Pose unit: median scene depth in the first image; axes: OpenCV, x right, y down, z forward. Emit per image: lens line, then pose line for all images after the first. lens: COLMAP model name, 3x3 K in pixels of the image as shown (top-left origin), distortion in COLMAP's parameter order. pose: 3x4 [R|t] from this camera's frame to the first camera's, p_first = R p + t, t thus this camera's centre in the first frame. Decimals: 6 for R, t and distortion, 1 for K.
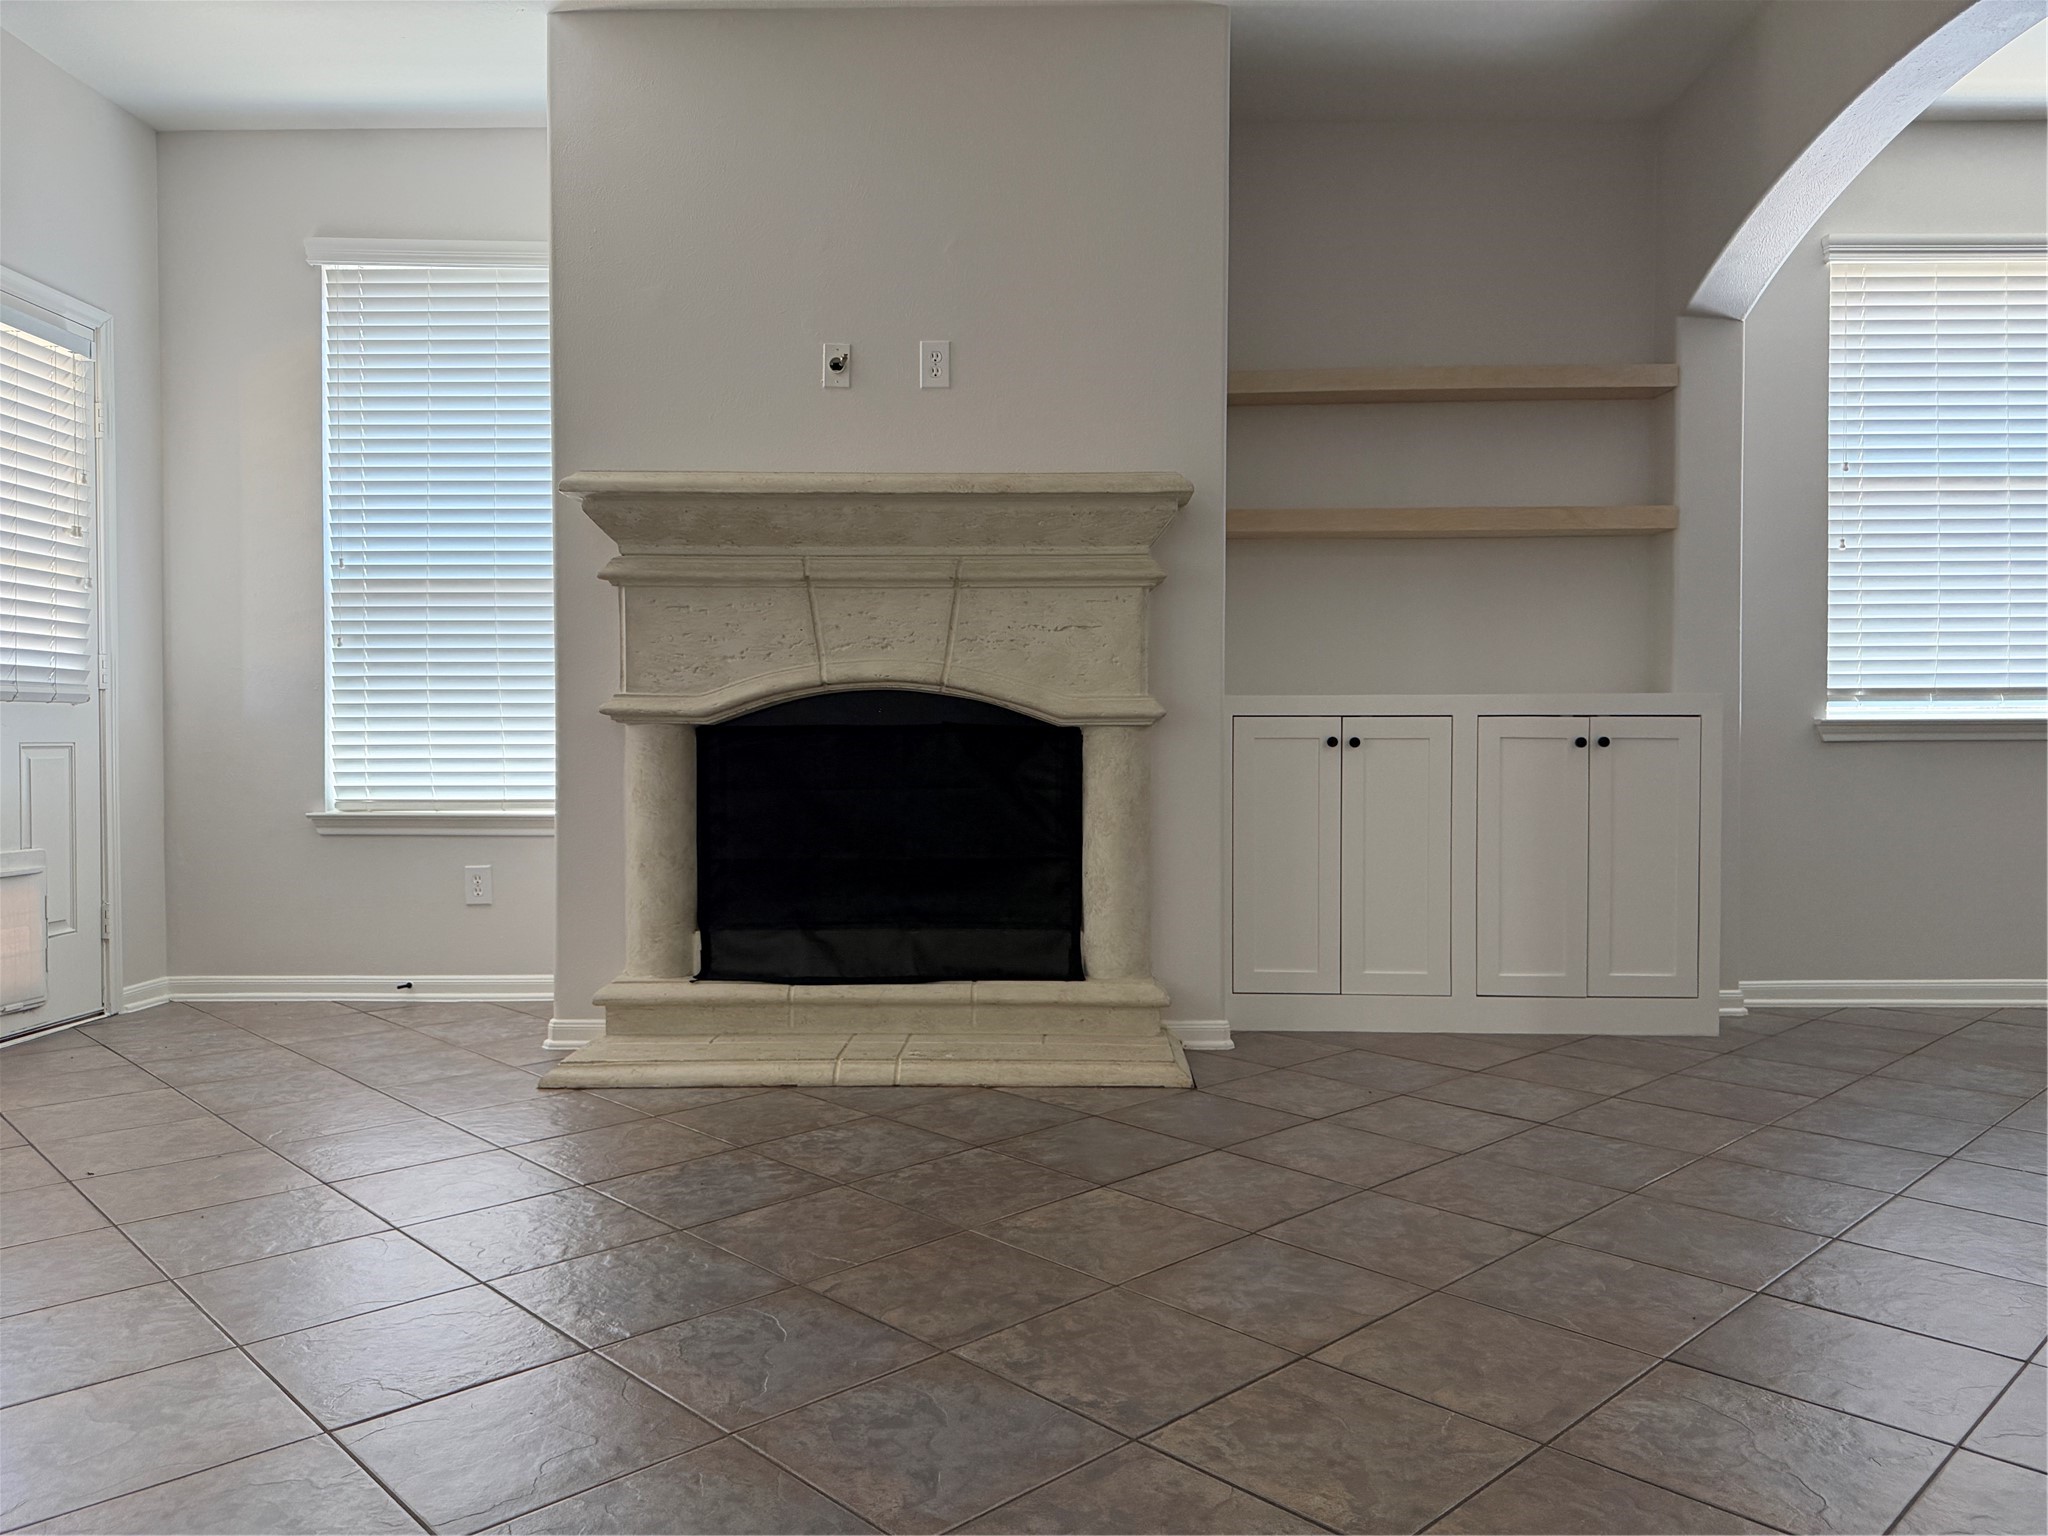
lens RADIAL K [[1440.3, 0, 1020.0], [0, 1440.3, 771.9], [0, 0, 1]] dist [0.111511, -0.152434]
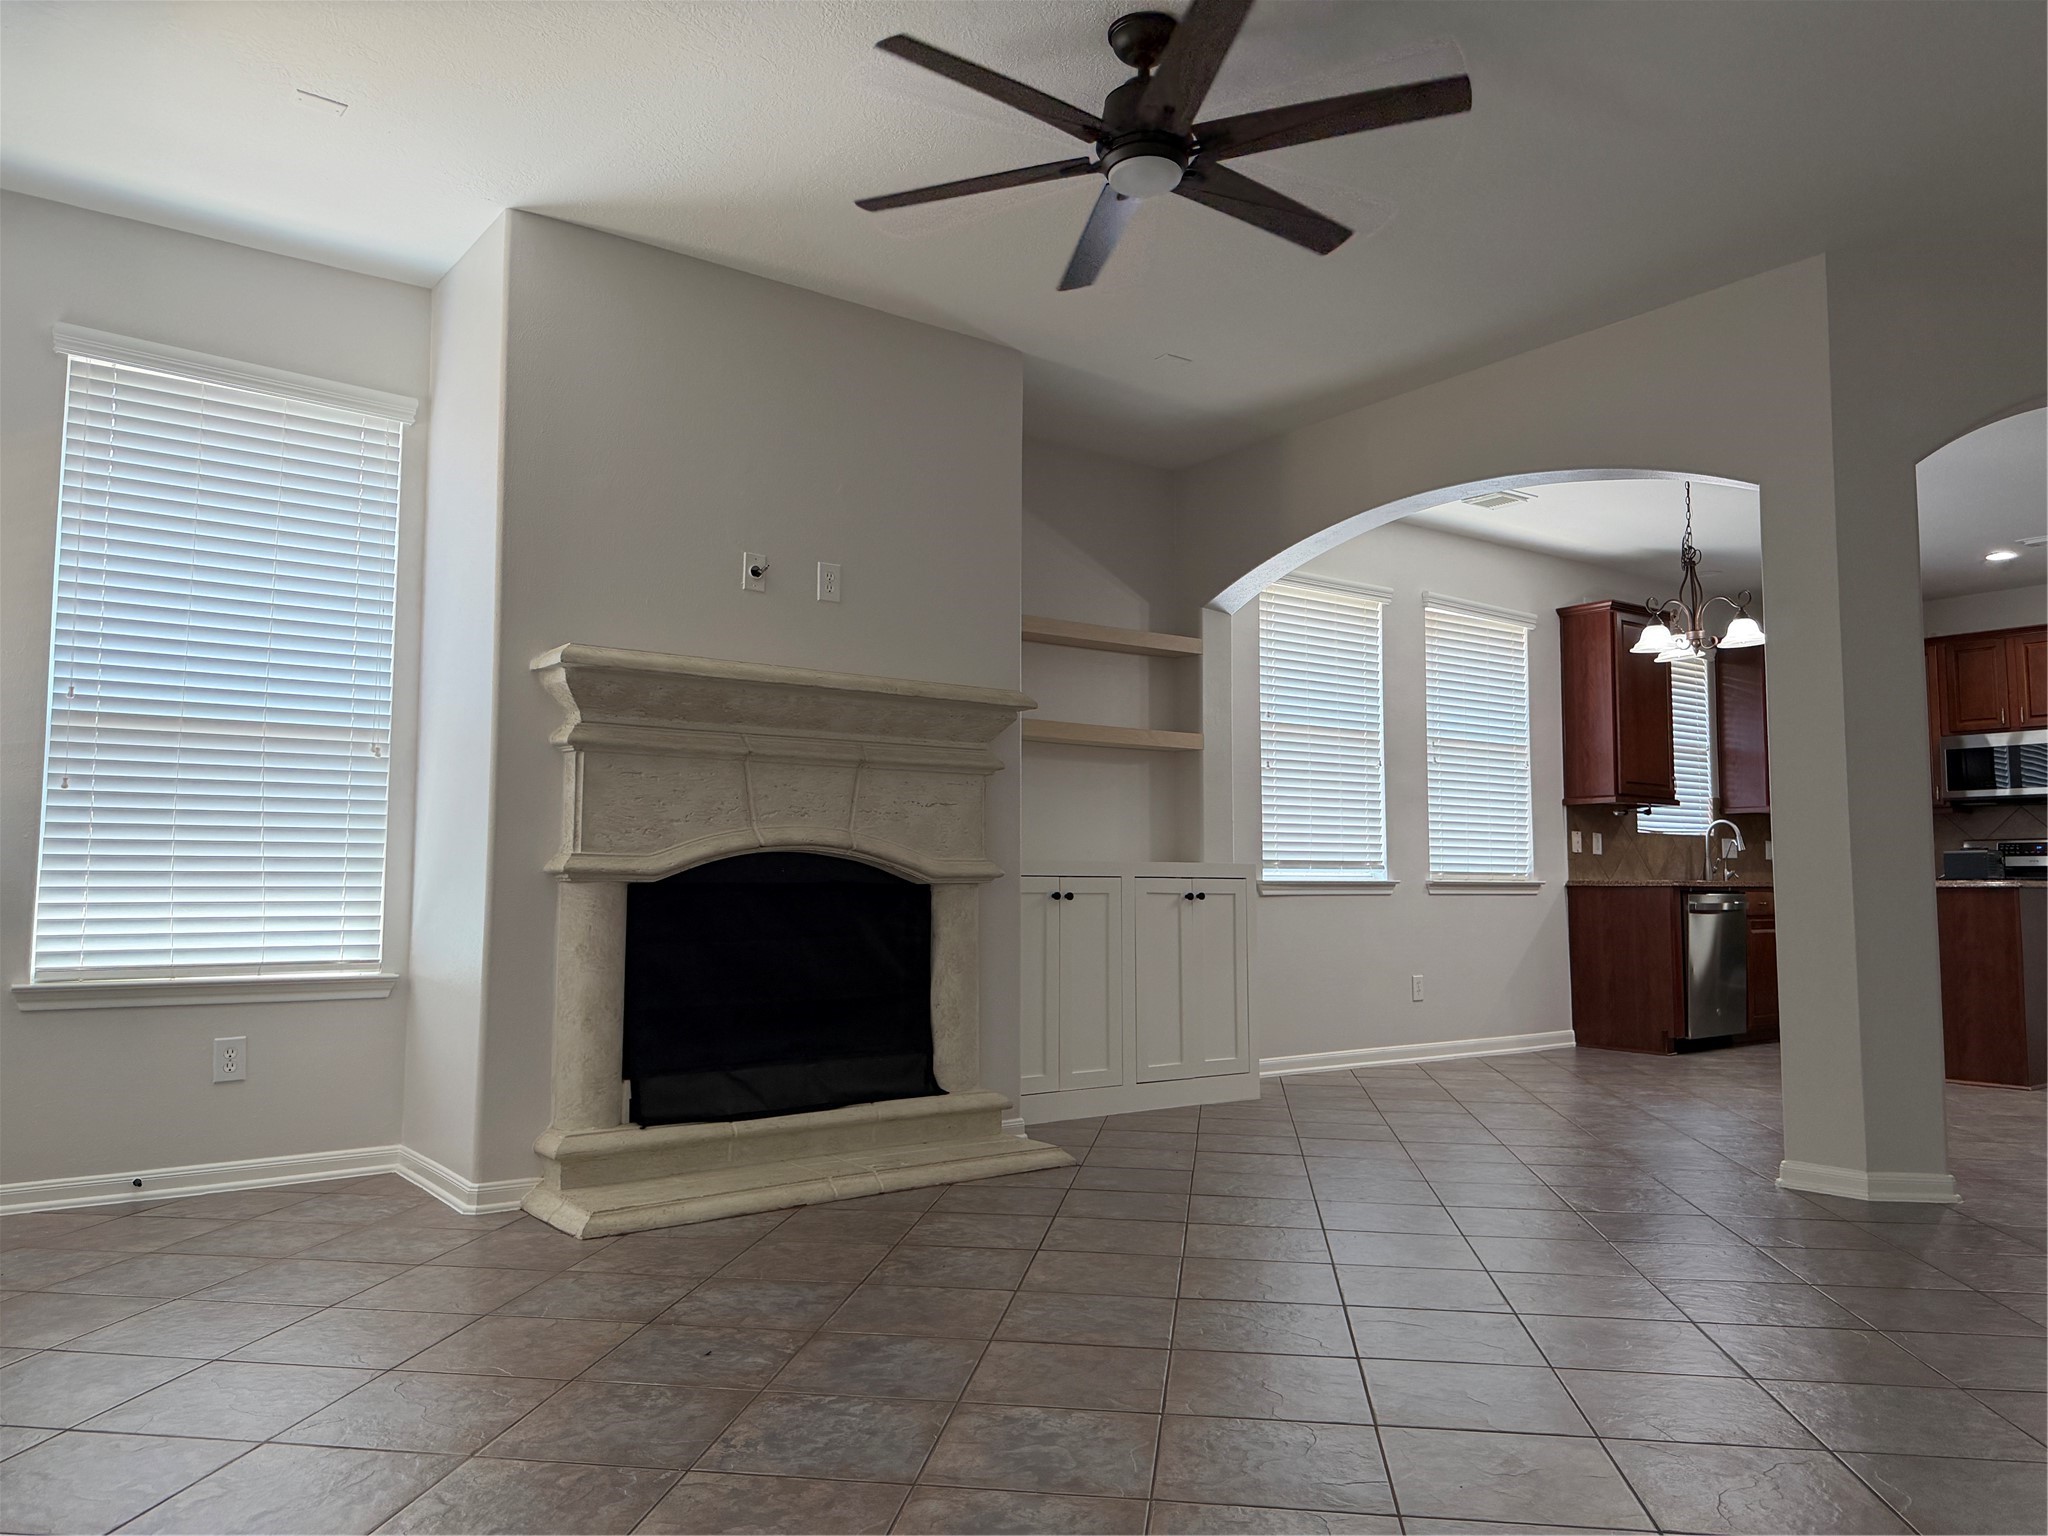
lens RADIAL K [[1452.8, 0, 1007.9], [0, 1452.8, 763.1], [0, 0, 1]] dist [0.101115, -0.156750]
pose [[0.787873, 0.053434, 0.613516, -0.680622], [0.010977, 0.994852, -0.100743, -0.008684], [-0.615740, 0.086108, 0.783230, -0.021990]]
